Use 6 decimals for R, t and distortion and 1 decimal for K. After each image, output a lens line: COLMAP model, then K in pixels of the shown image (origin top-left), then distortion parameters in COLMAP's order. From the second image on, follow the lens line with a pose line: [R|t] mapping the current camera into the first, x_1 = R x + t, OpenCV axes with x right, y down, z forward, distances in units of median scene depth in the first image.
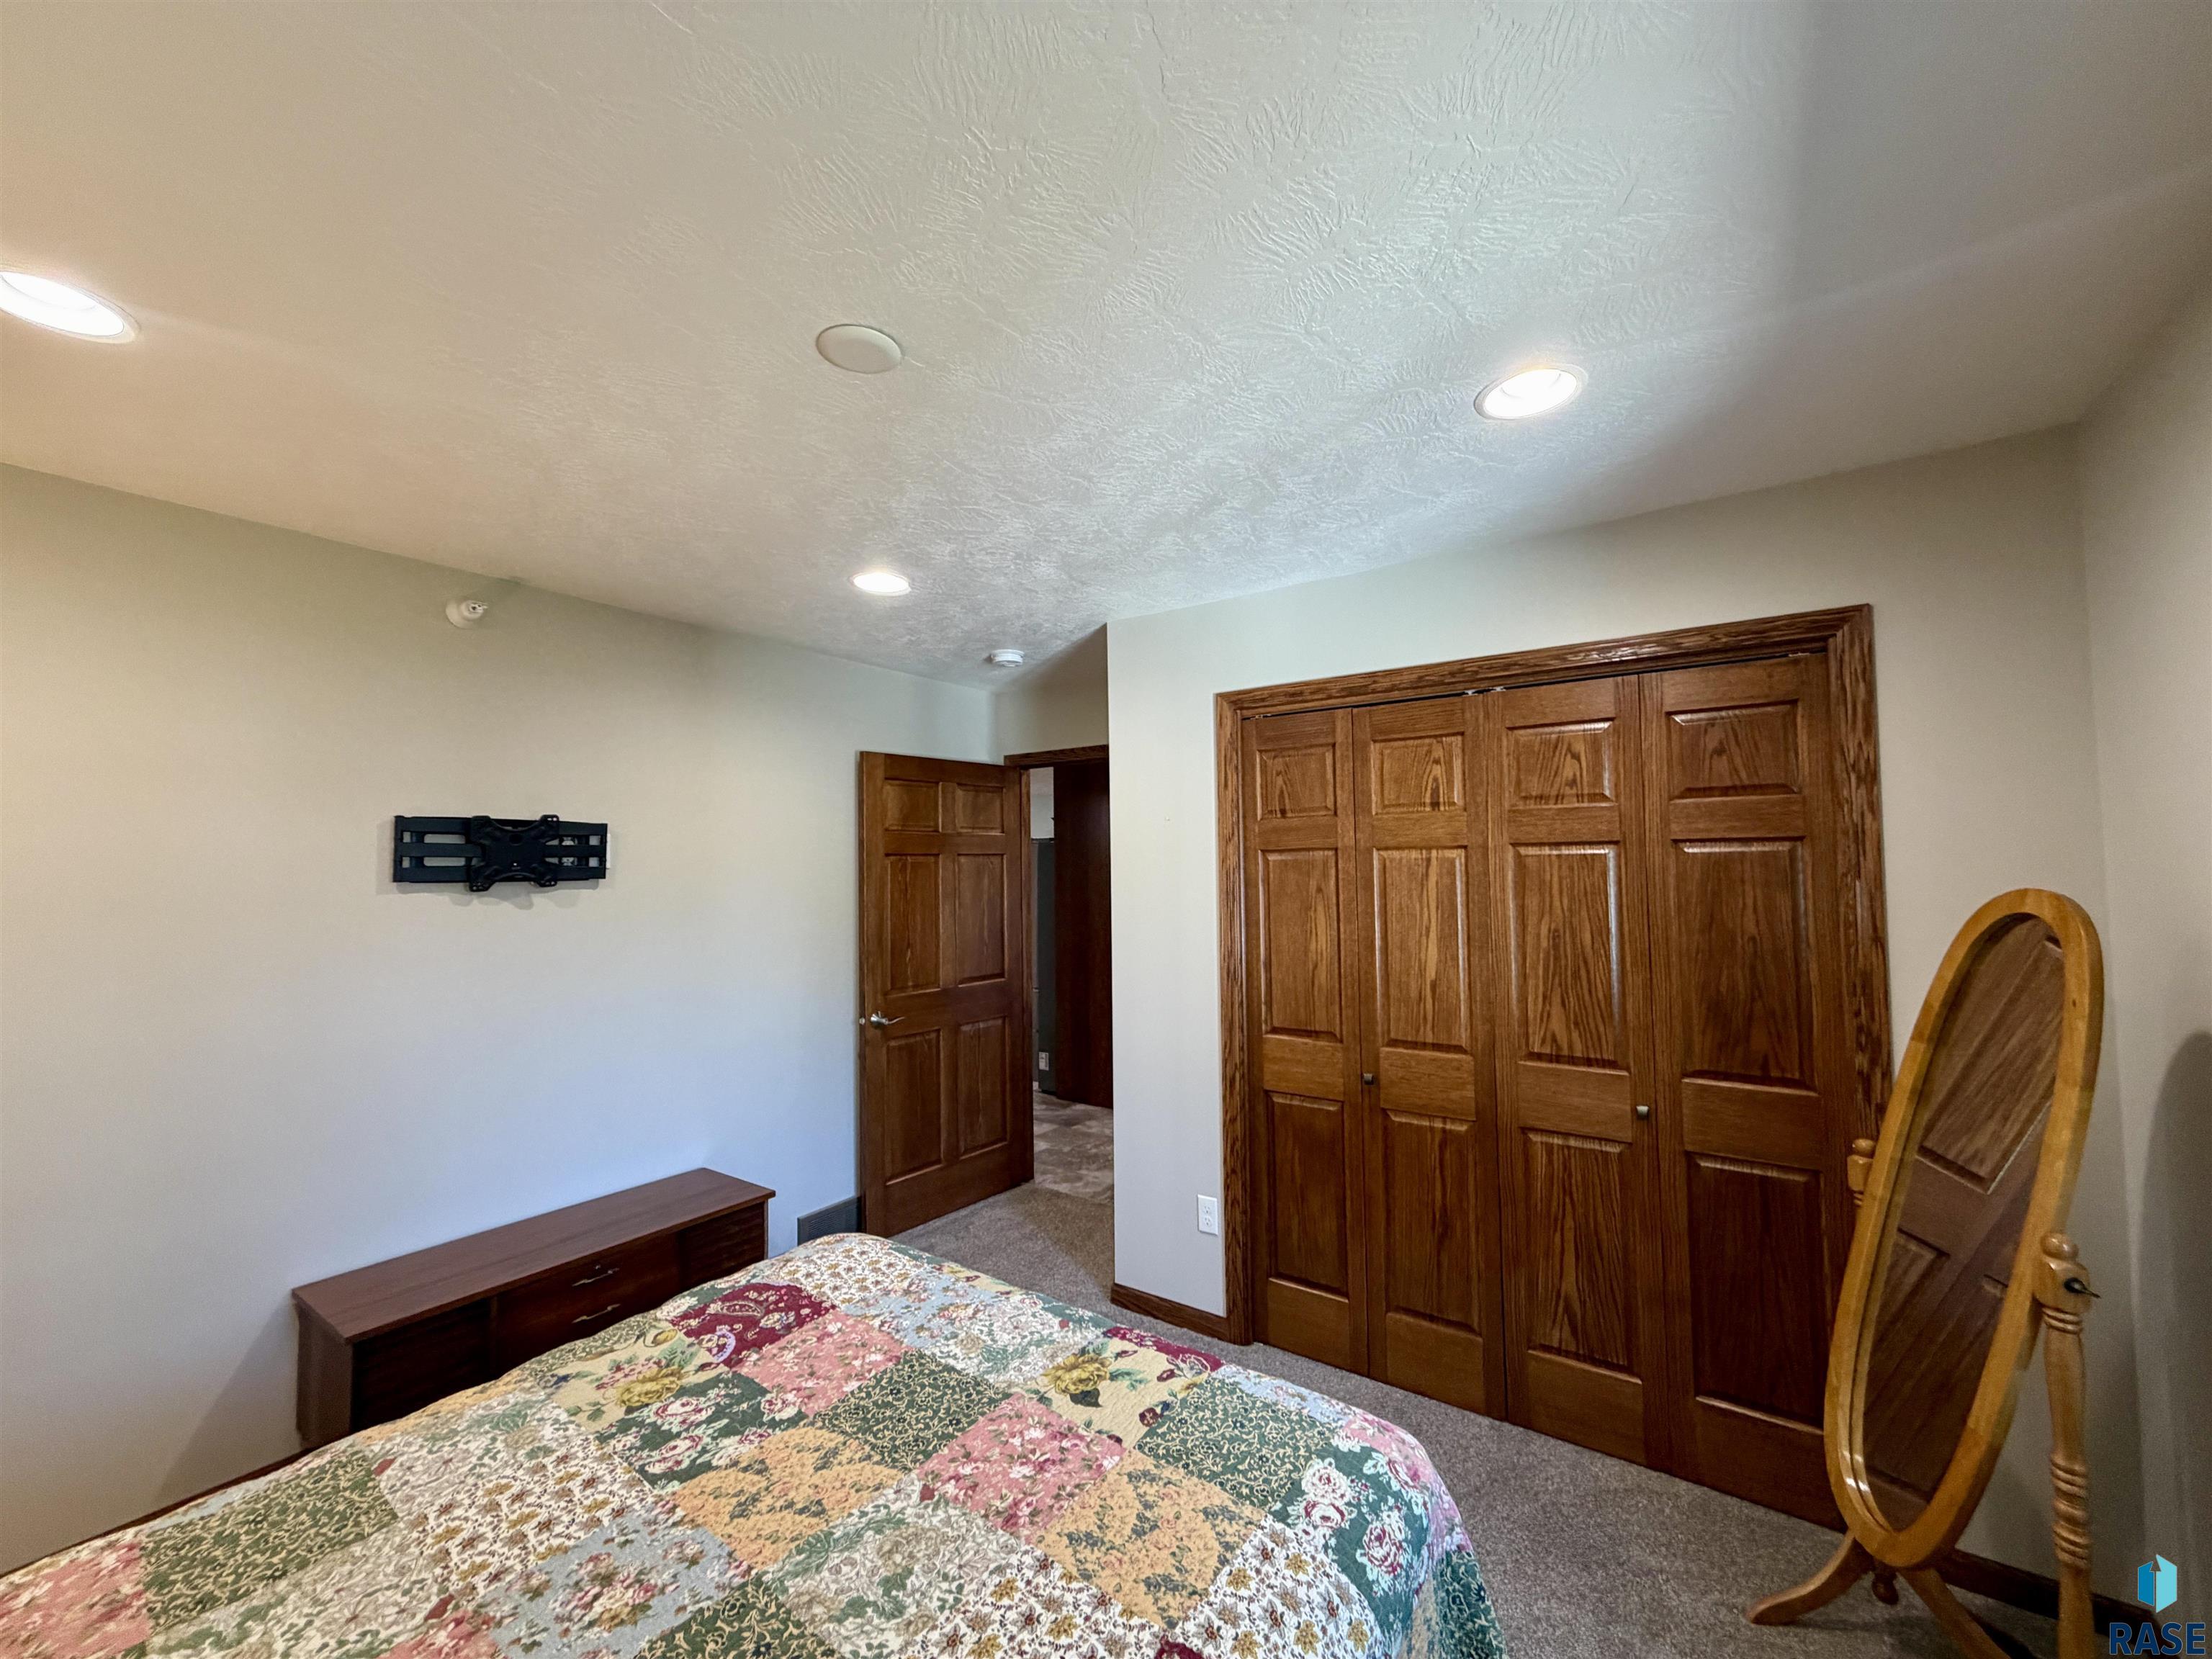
lens RADIAL K [[881.6, 0, 1100.1], [0, 881.6, 829.5], [0, 0, 1]] dist [-0.000808, 0.000240]
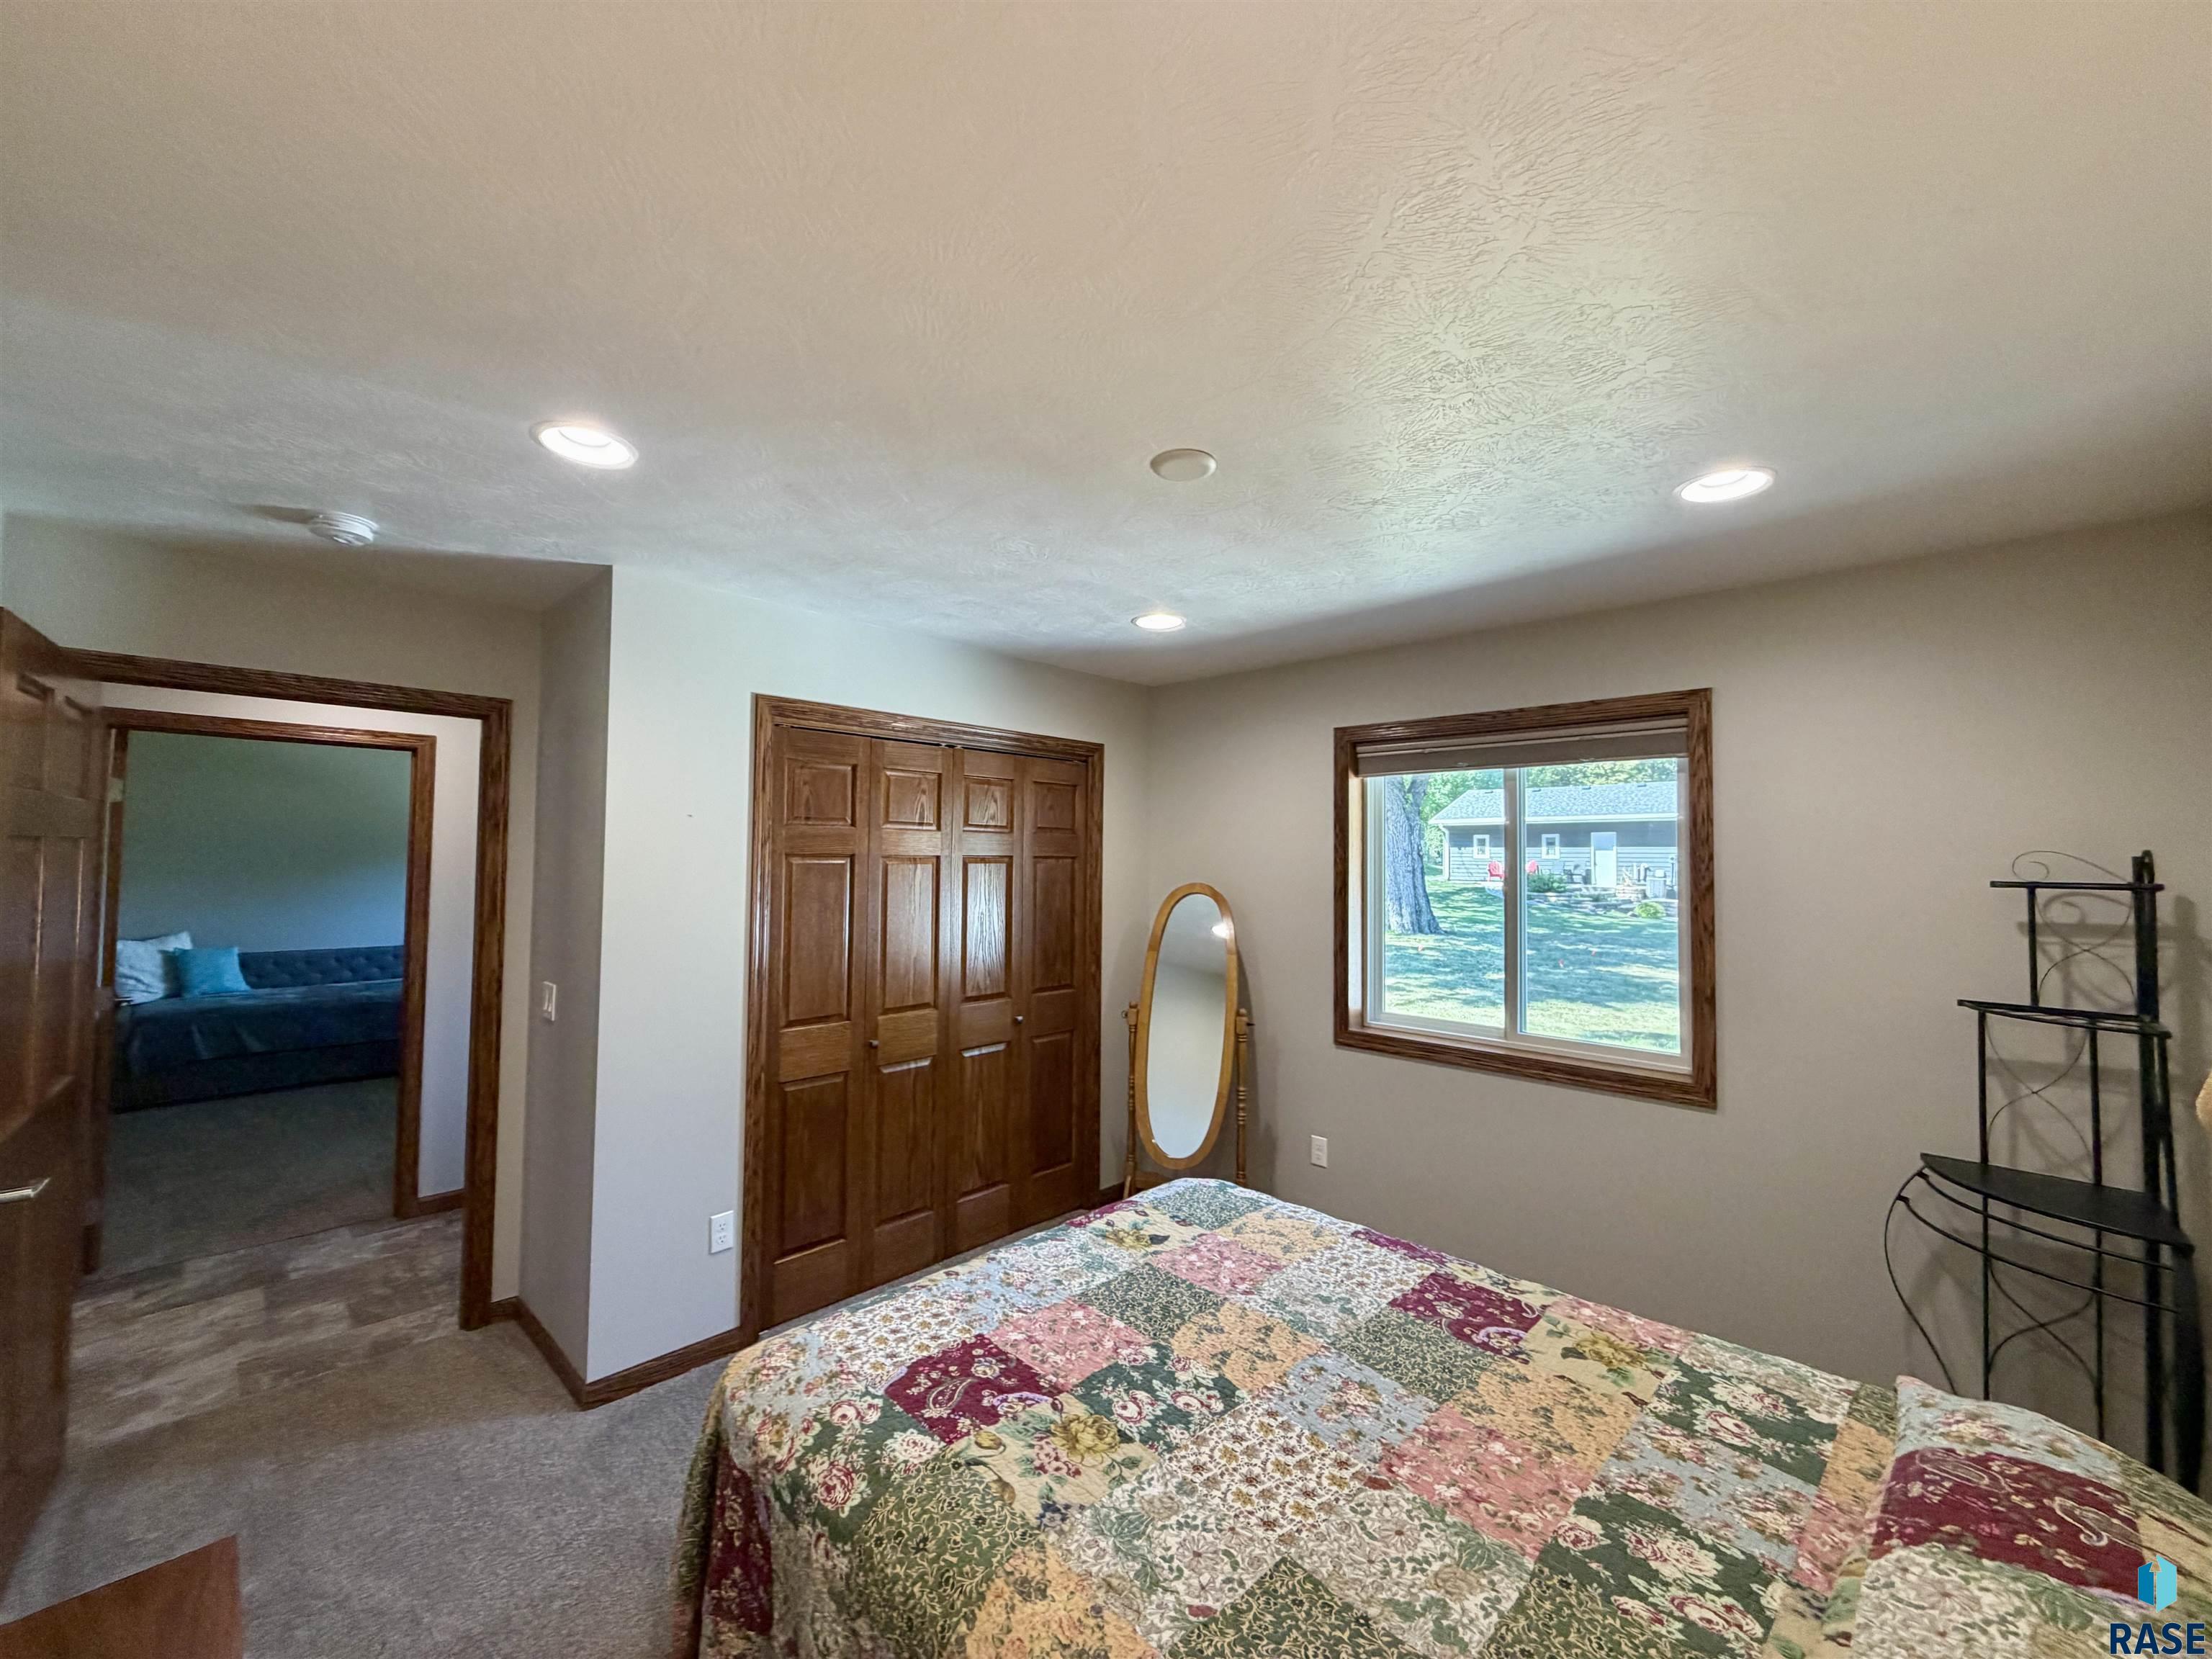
lens RADIAL K [[881.6, 0, 1096.9], [0, 881.6, 834.4], [0, 0, 1]] dist [-0.000808, 0.000240]
pose [[0.157830, 0.040455, 0.986637, -1.317857], [-0.053244, 0.998056, -0.032406, 0.023772], [-0.986030, -0.047418, 0.159677, 0.788078]]
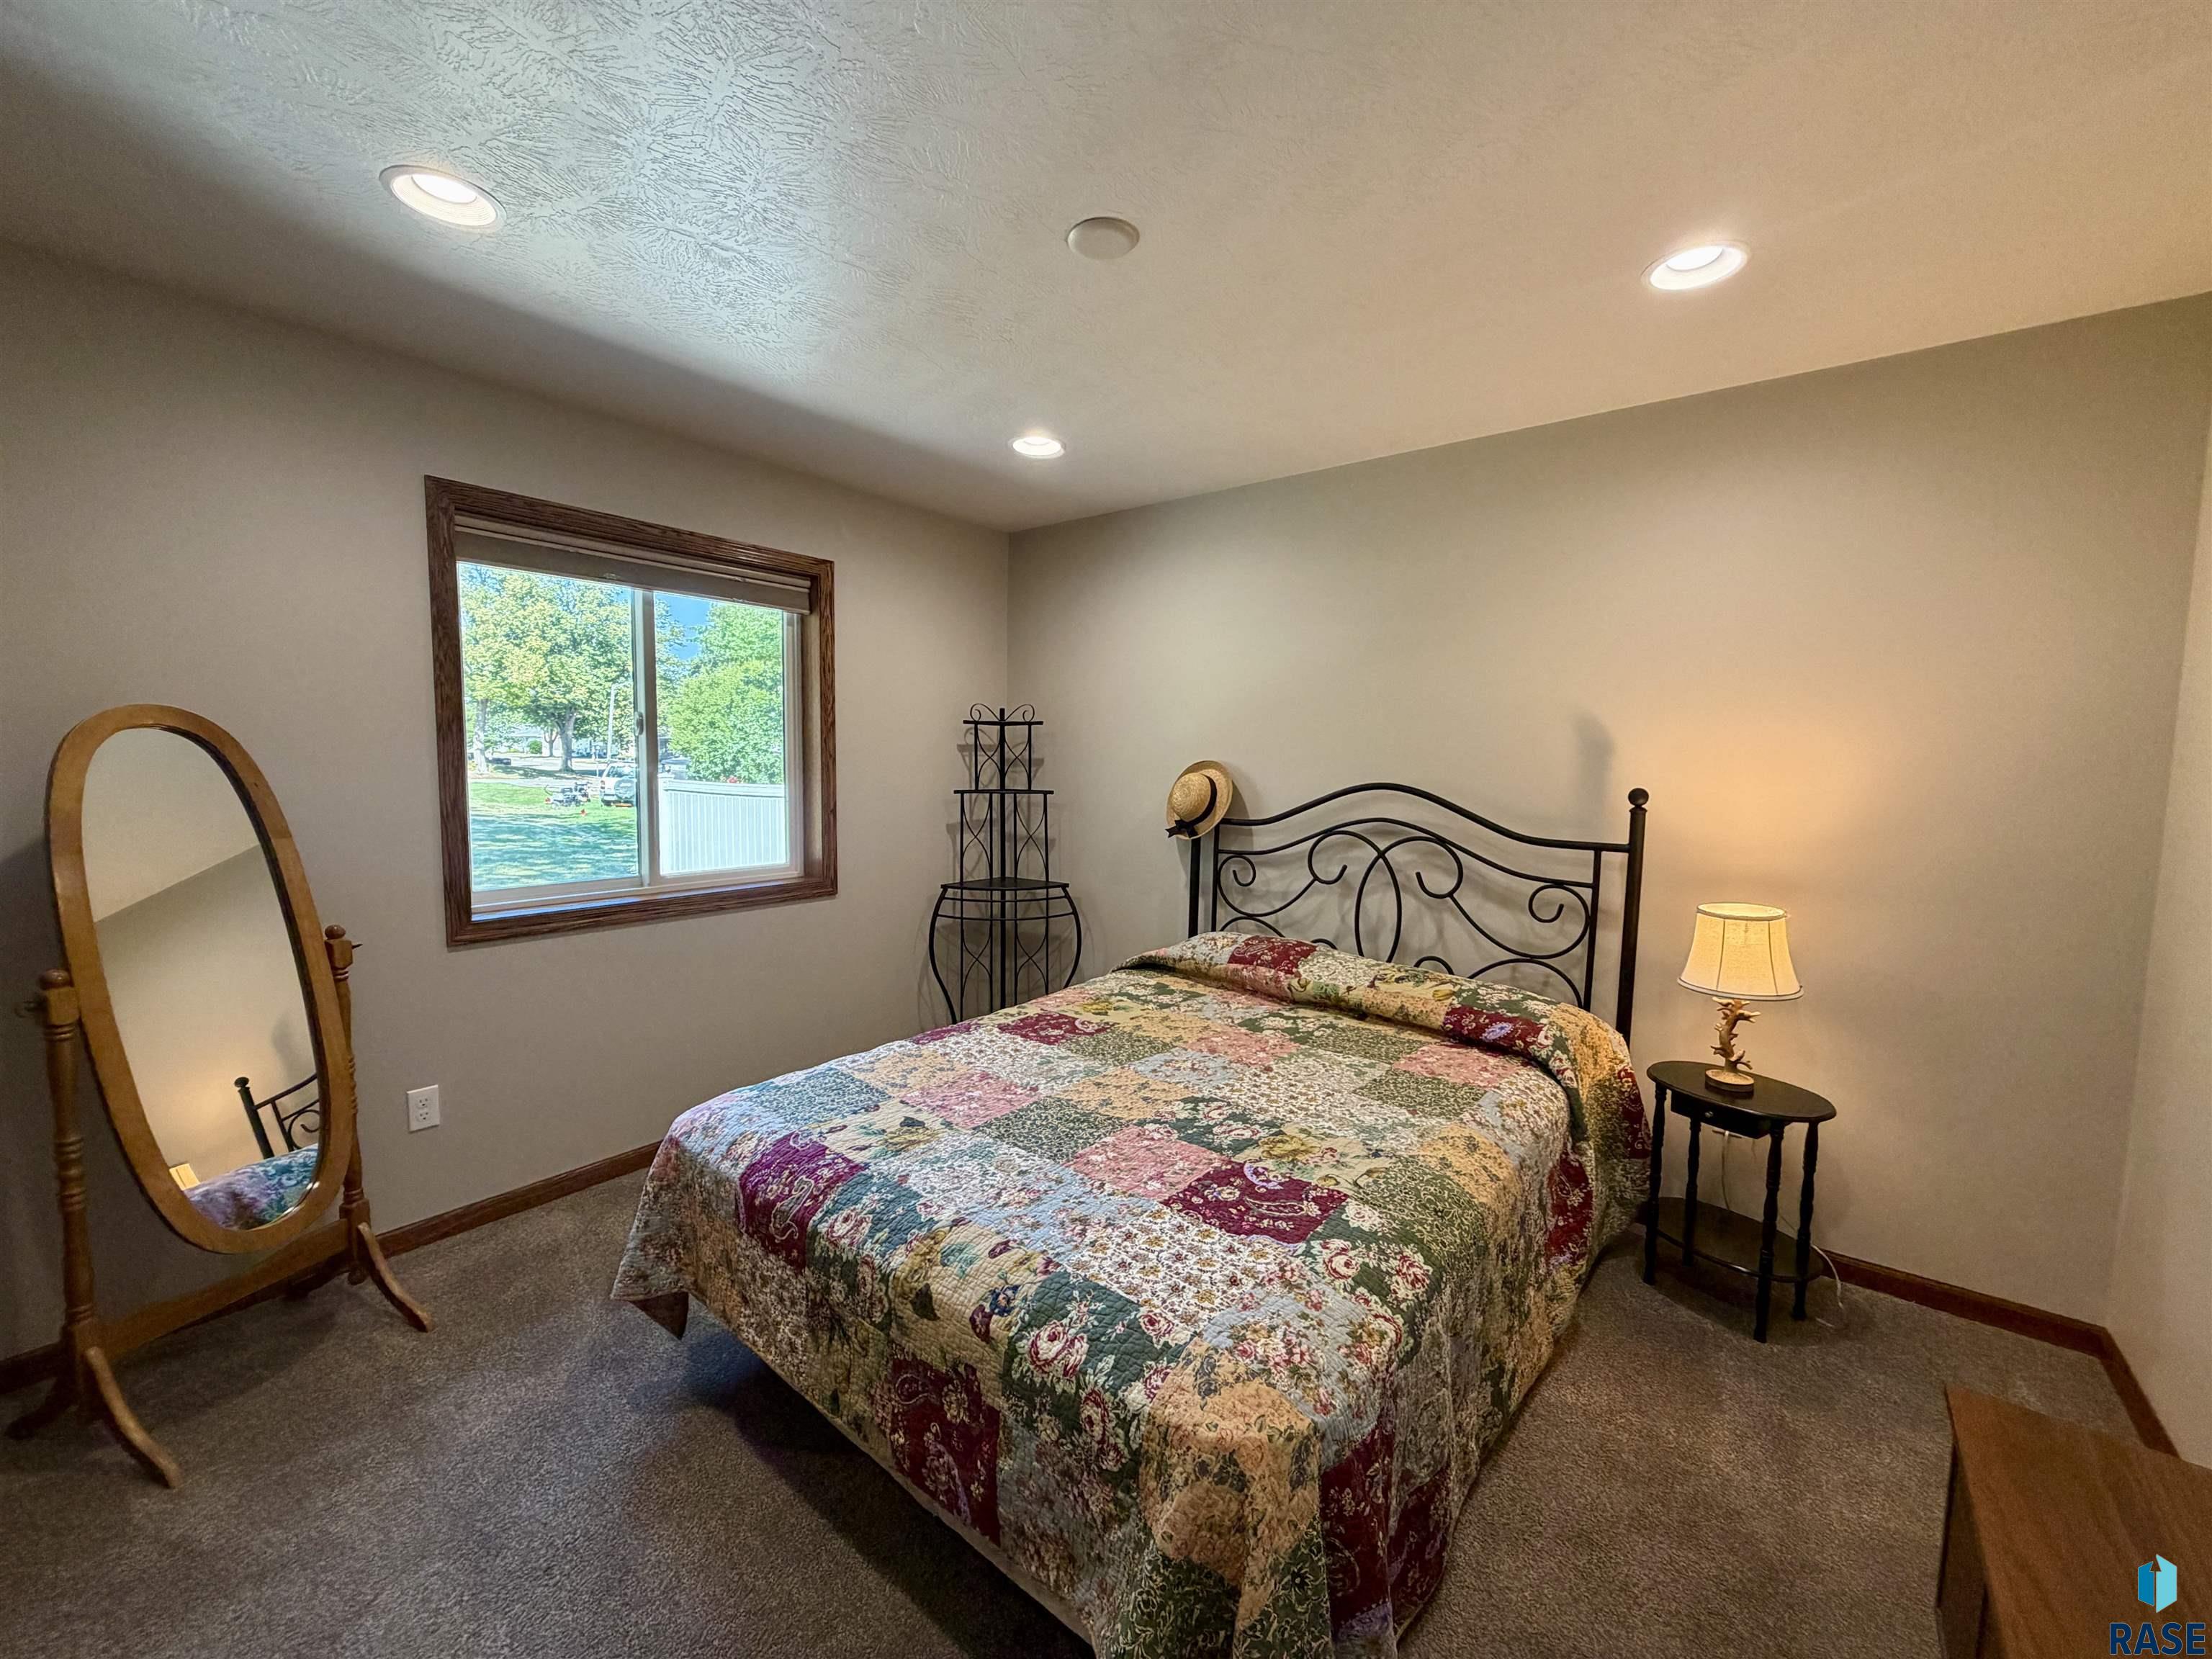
lens RADIAL K [[881.6, 0, 1100.9], [0, 881.6, 834.3], [0, 0, 1]] dist [-0.000808, 0.000240]
pose [[-0.998704, -0.008790, 0.050138, -0.294230], [-0.006406, 0.998850, 0.047510, 0.161899], [-0.050498, 0.047127, -0.997612, 1.922535]]
